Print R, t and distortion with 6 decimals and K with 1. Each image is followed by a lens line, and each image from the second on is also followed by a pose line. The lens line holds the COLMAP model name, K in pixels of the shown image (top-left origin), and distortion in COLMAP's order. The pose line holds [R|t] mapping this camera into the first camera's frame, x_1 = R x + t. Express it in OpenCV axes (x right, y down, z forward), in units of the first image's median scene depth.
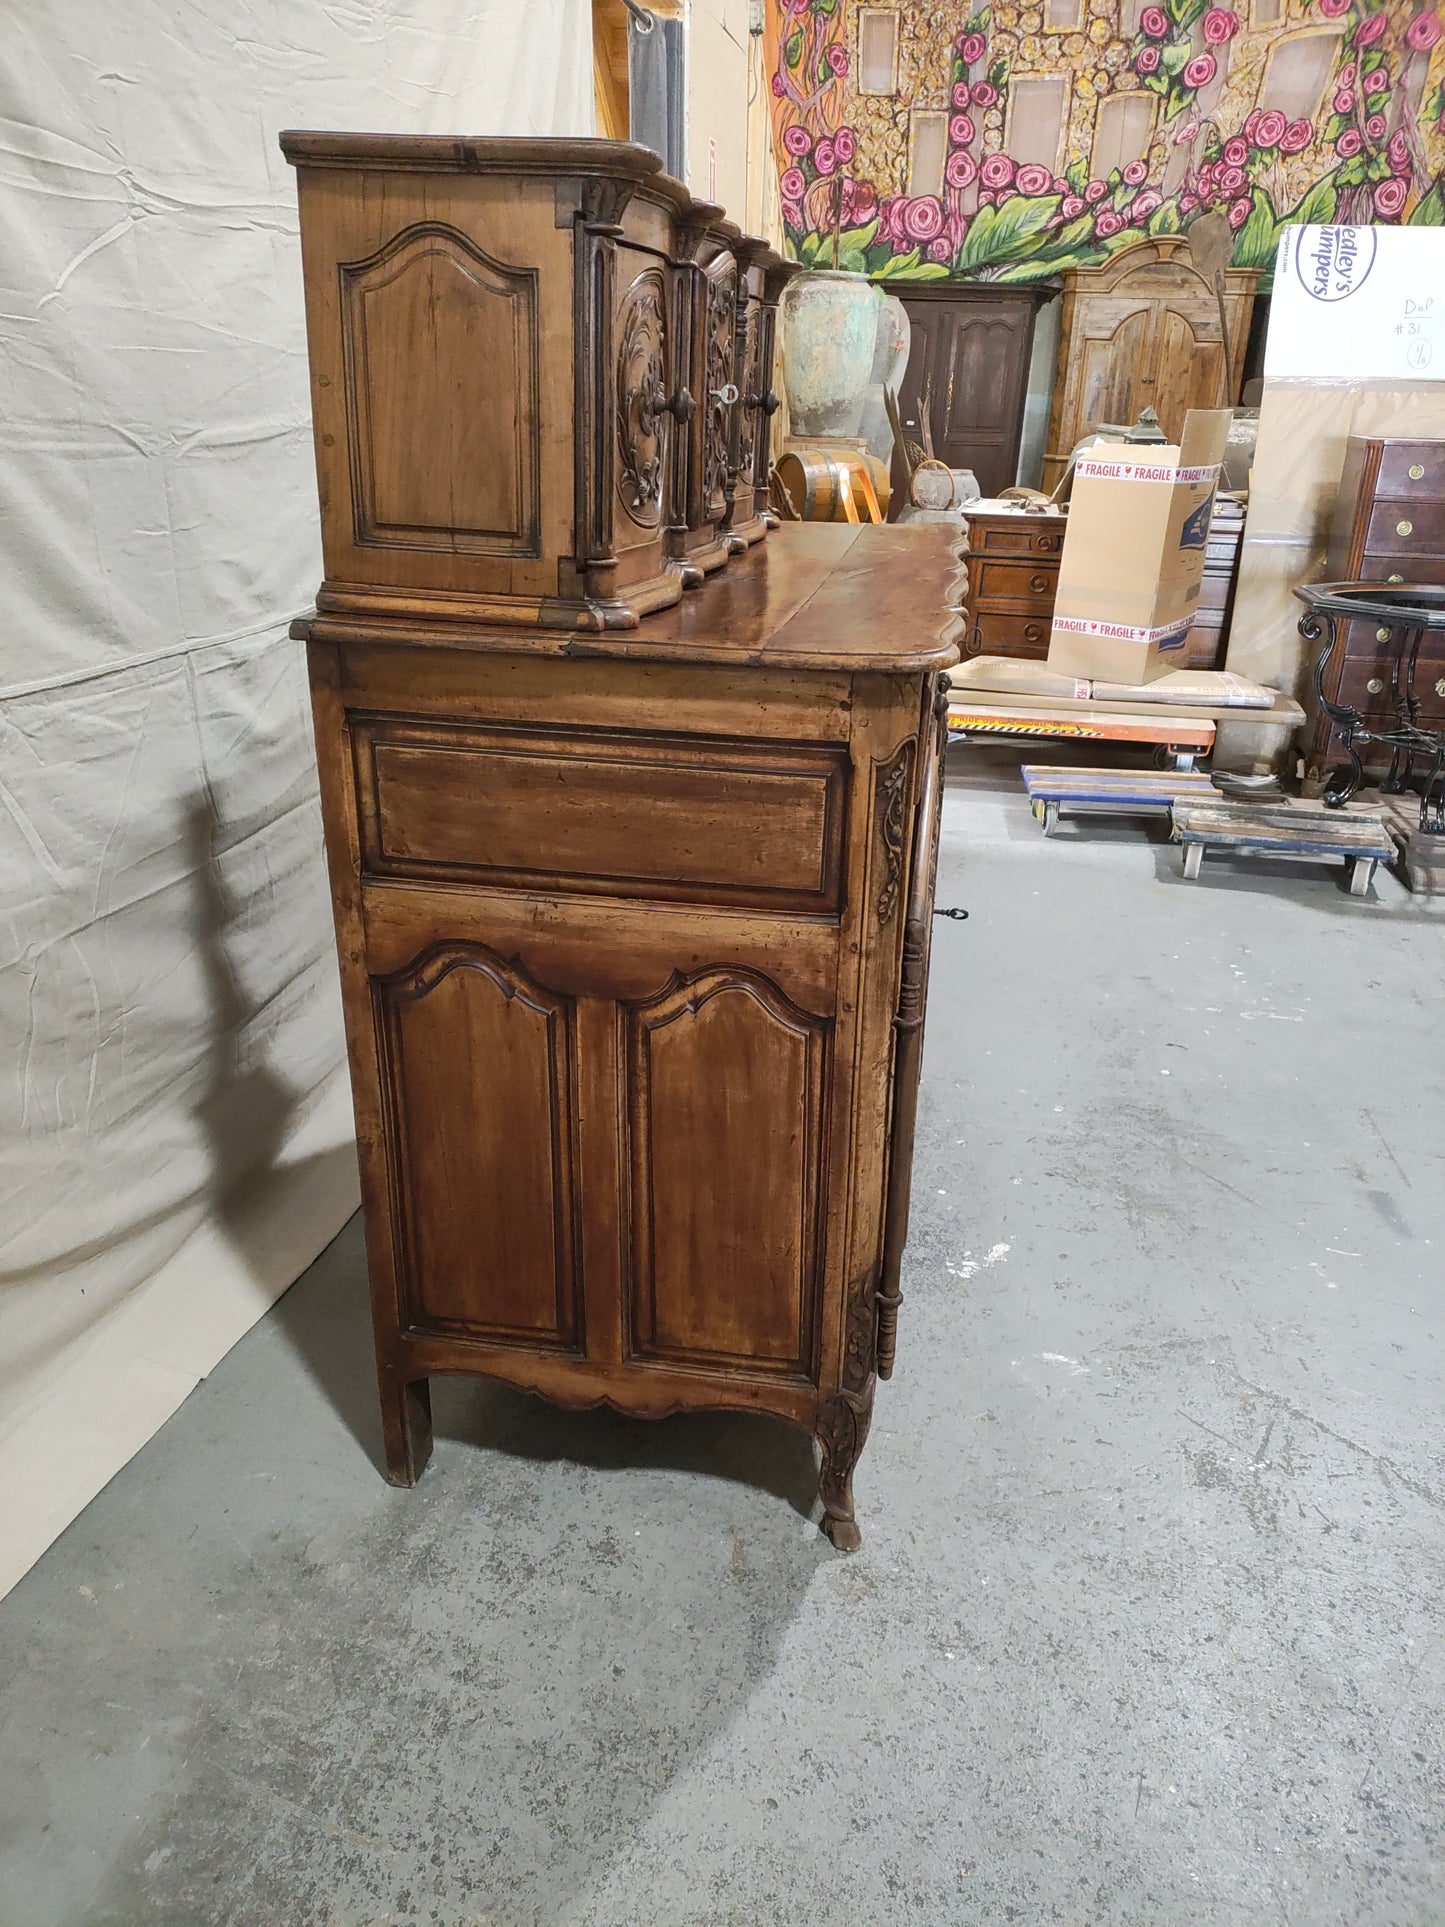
lens RADIAL K [[1417.0, 0, 731.5], [0, 1417.0, 960.0], [0, 0, 1]] dist [0.065435, -0.066140]
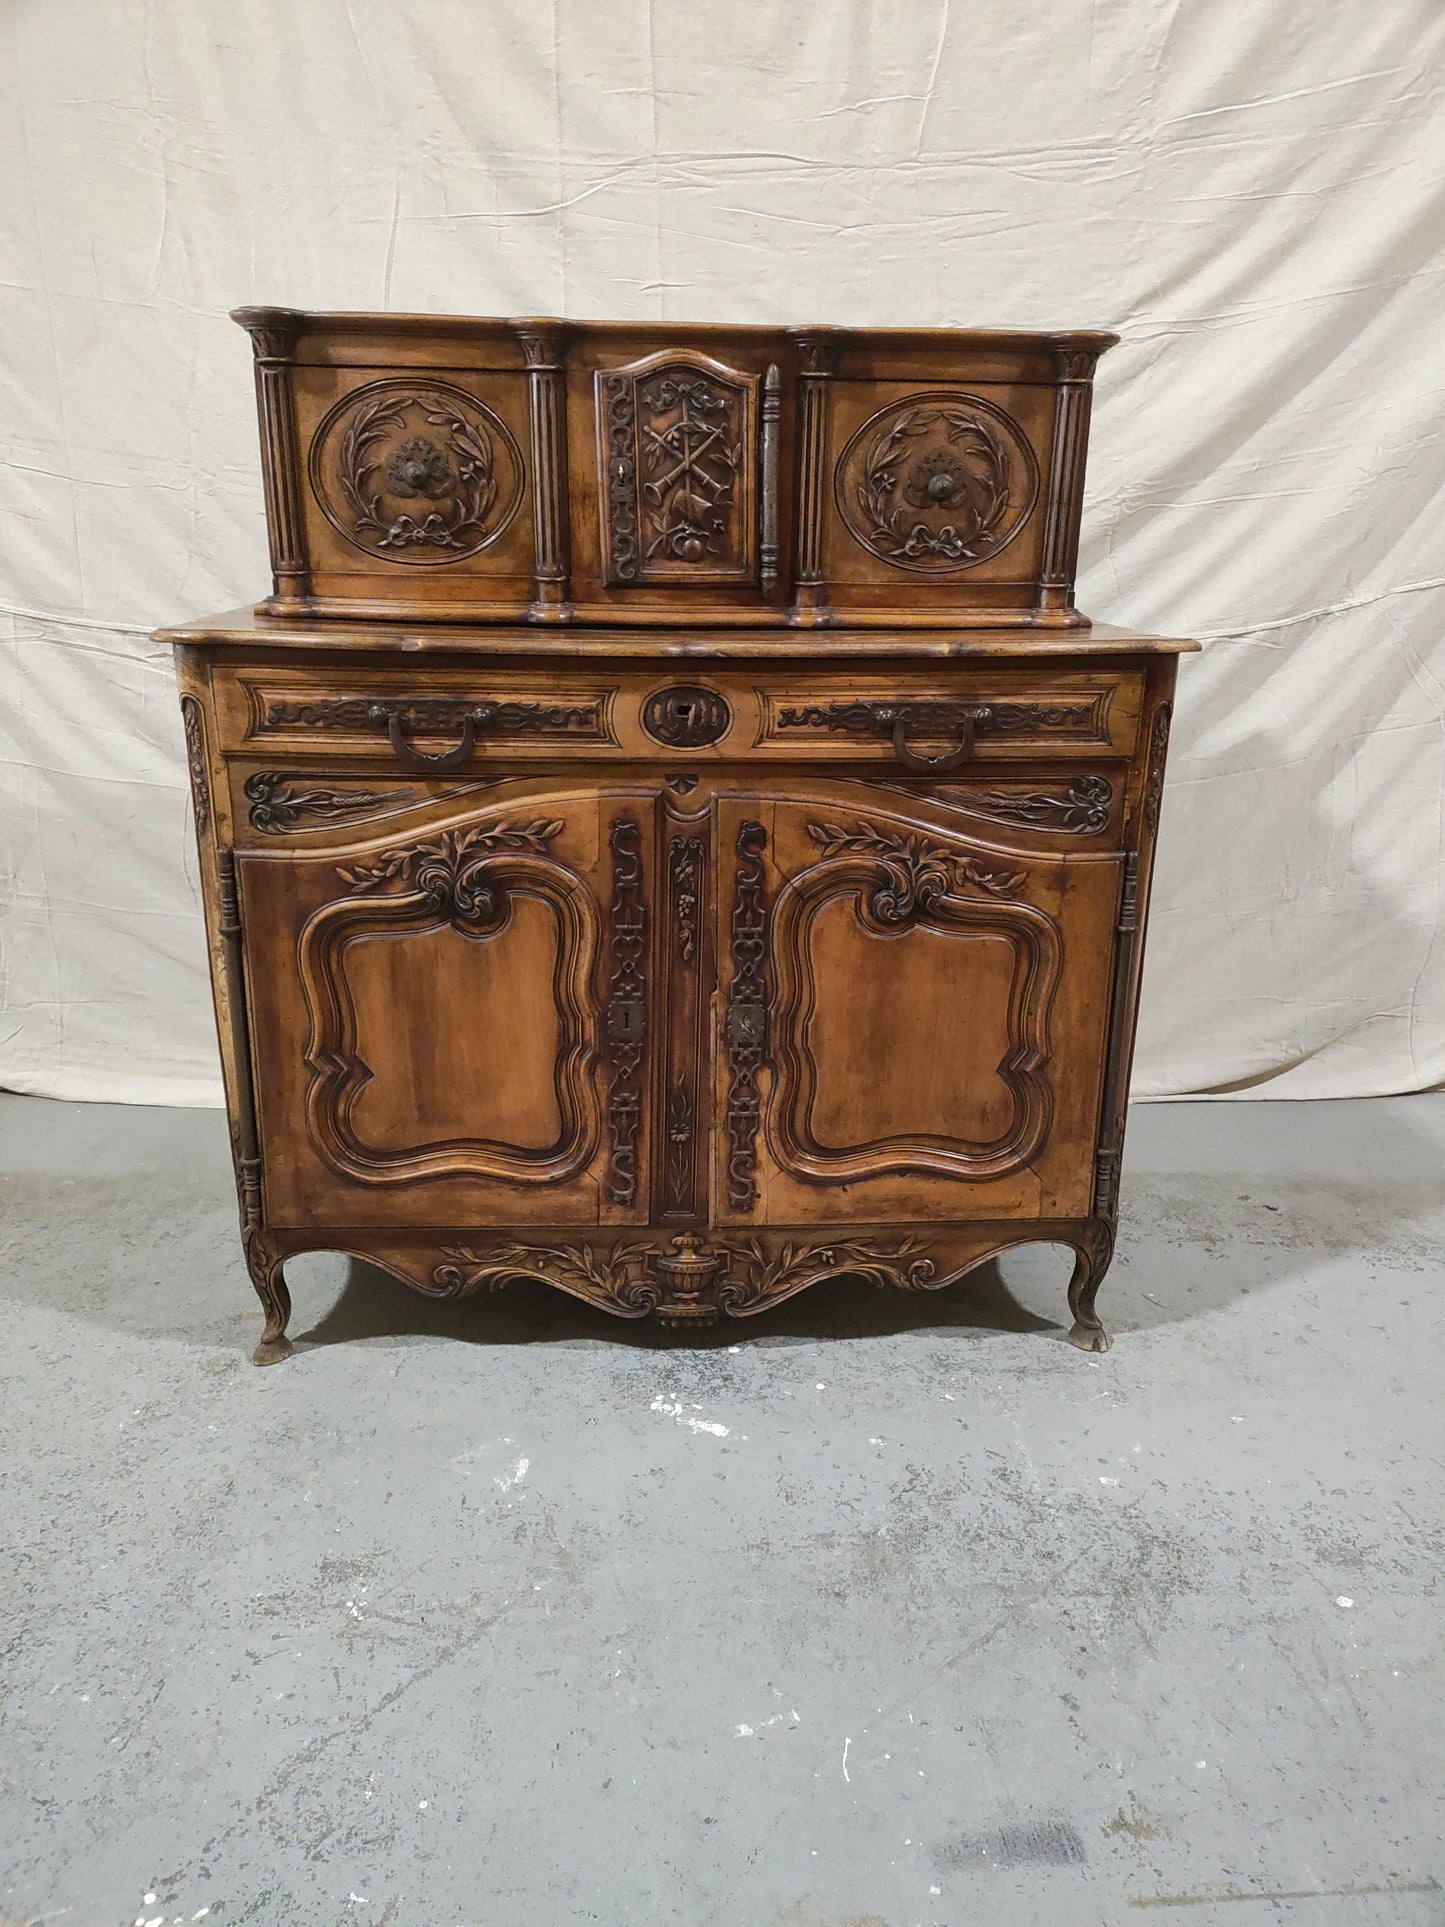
lens RADIAL K [[1397.1, 0, 734.0], [0, 1397.1, 983.9], [0, 0, 1]] dist [0.086890, -0.098305]
pose [[0.213981, 0.290929, -0.932509, 0.918343], [-0.381956, 0.903537, 0.194244, -0.213794], [0.899067, 0.314613, 0.304462, 0.665926]]
